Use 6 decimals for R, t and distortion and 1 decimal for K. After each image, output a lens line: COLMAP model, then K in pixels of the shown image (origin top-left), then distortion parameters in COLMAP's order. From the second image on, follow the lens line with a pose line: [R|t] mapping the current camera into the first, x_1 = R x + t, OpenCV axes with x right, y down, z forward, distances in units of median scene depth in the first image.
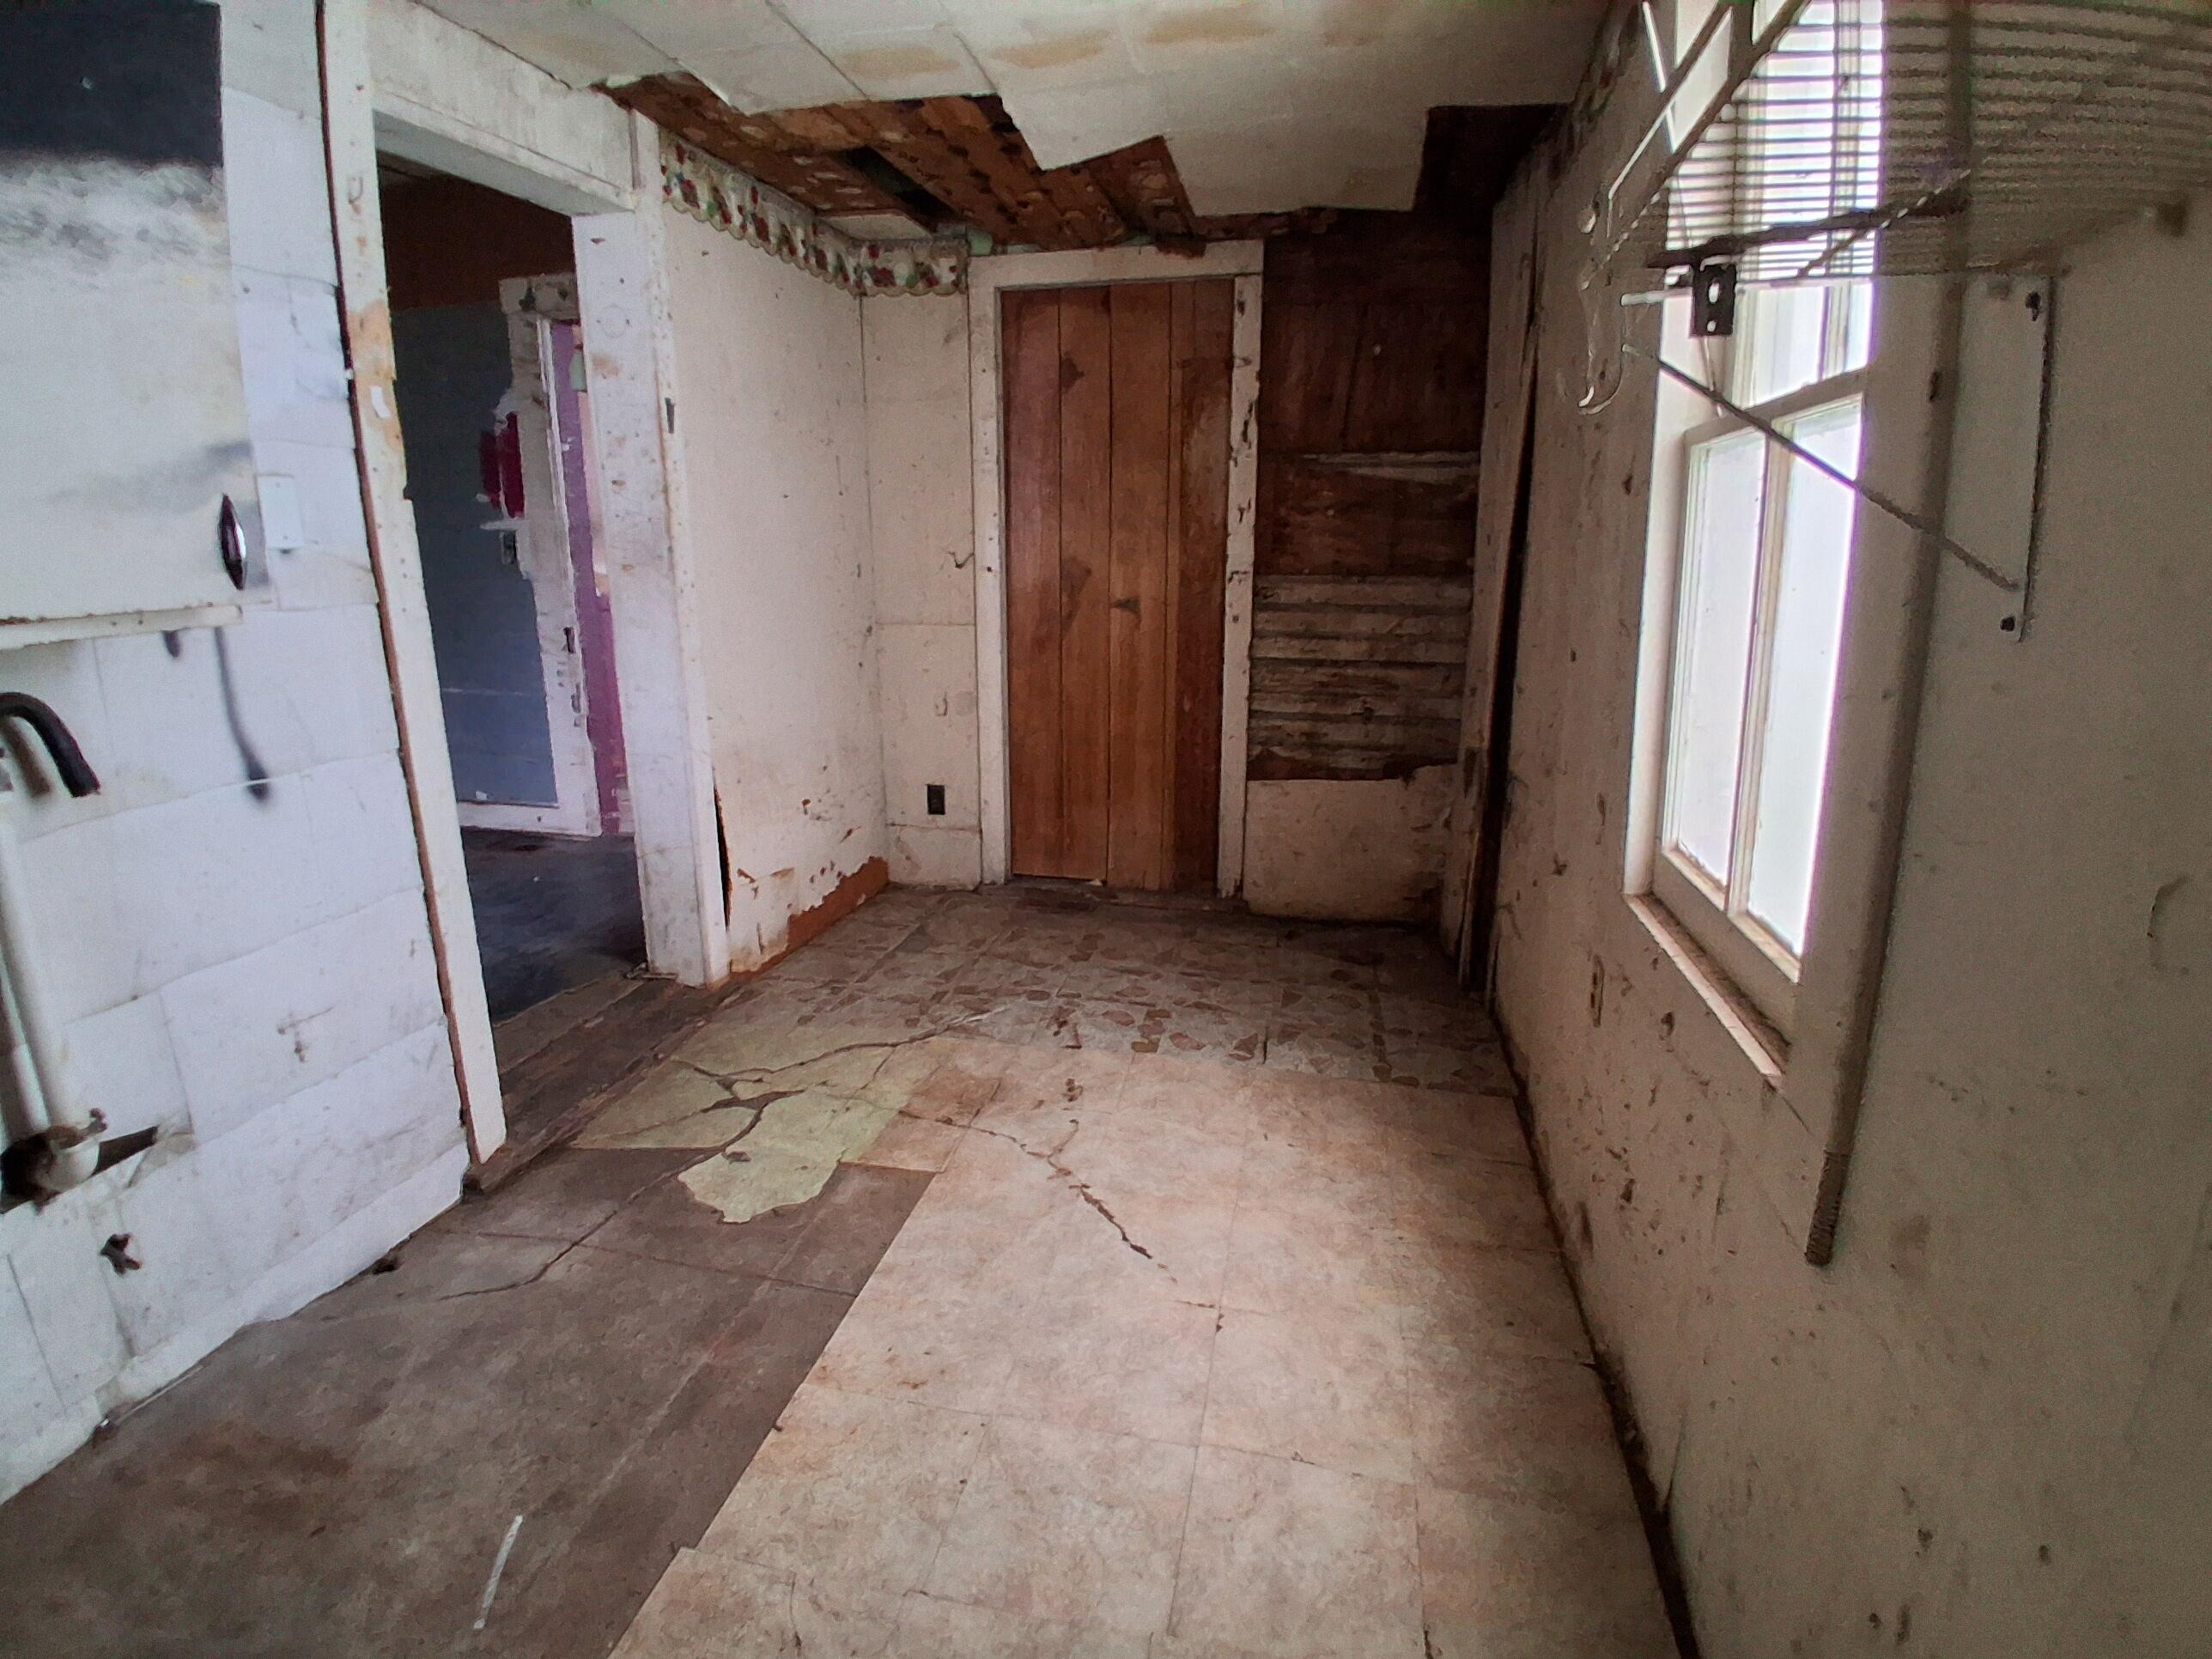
lens RADIAL K [[1103.2, 0, 1101.5], [0, 1103.2, 823.4], [0, 0, 1]] dist [0.011348, -0.054892]
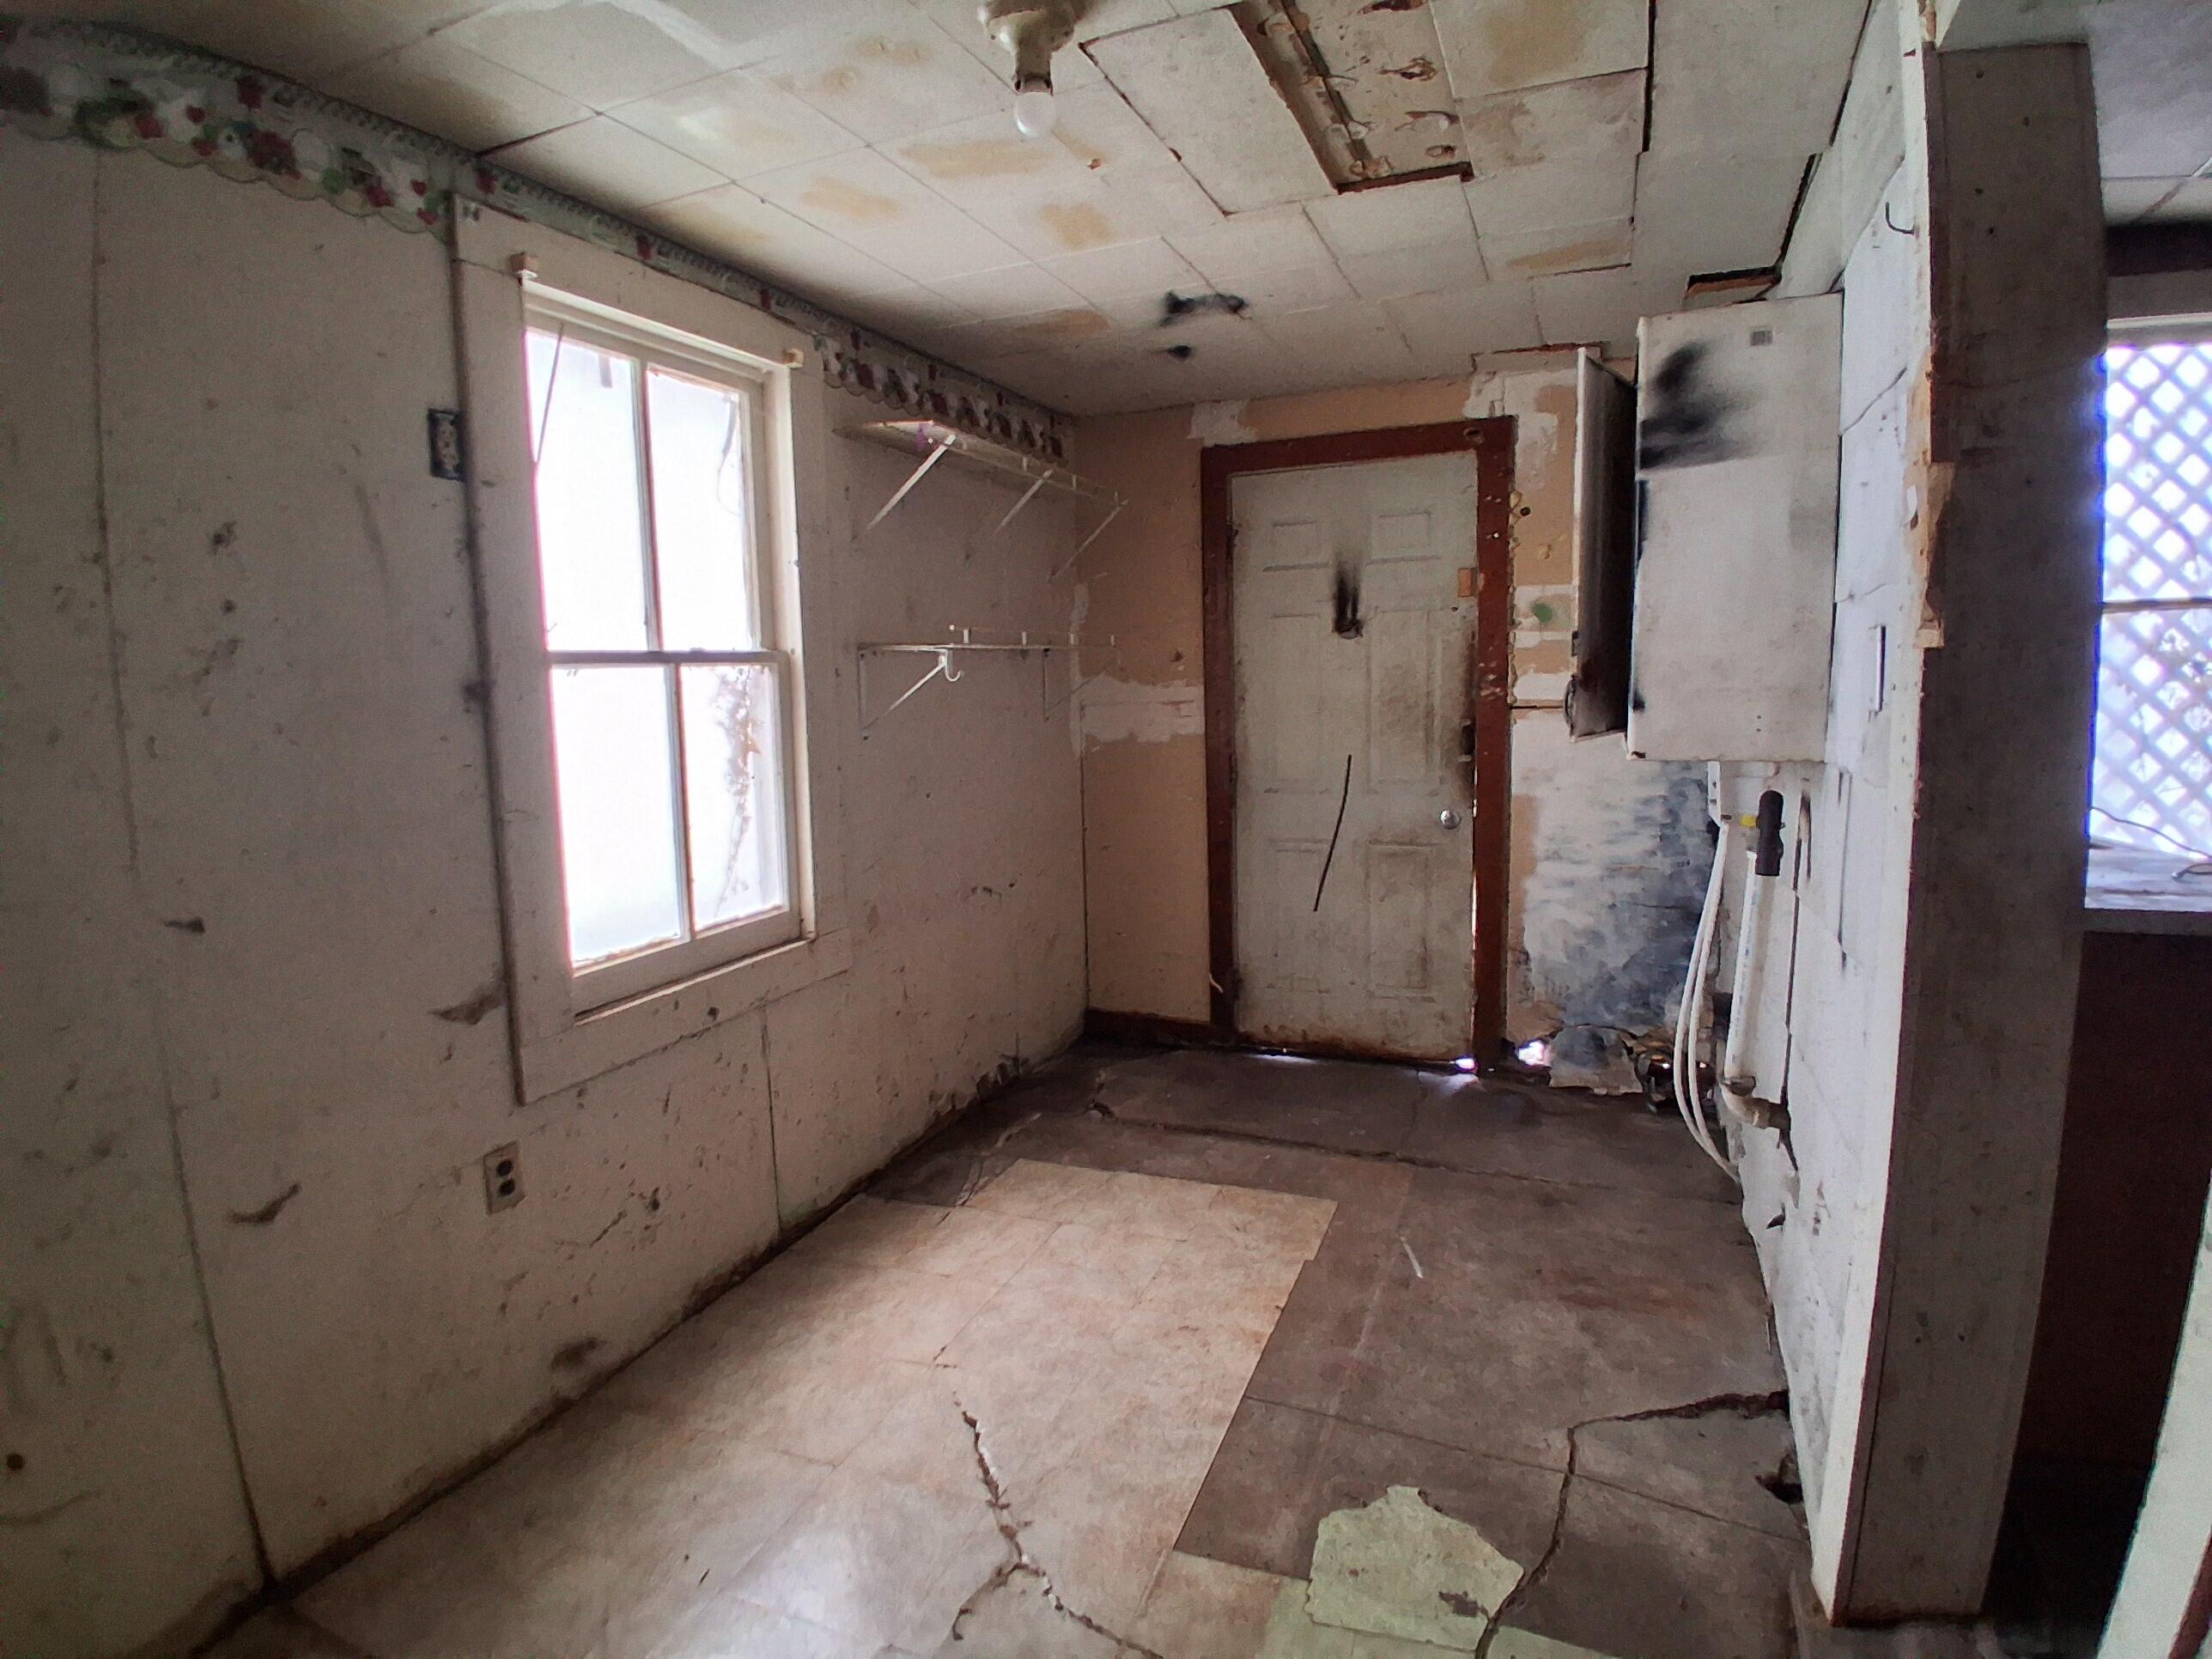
lens RADIAL K [[1103.2, 0, 1101.5], [0, 1103.2, 823.4], [0, 0, 1]] dist [0.011348, -0.054892]
pose [[-0.979283, 0.008497, 0.202318, -0.256997], [0.081036, 0.932071, 0.353095, -0.408781], [-0.185574, 0.362175, -0.913450, 1.506946]]
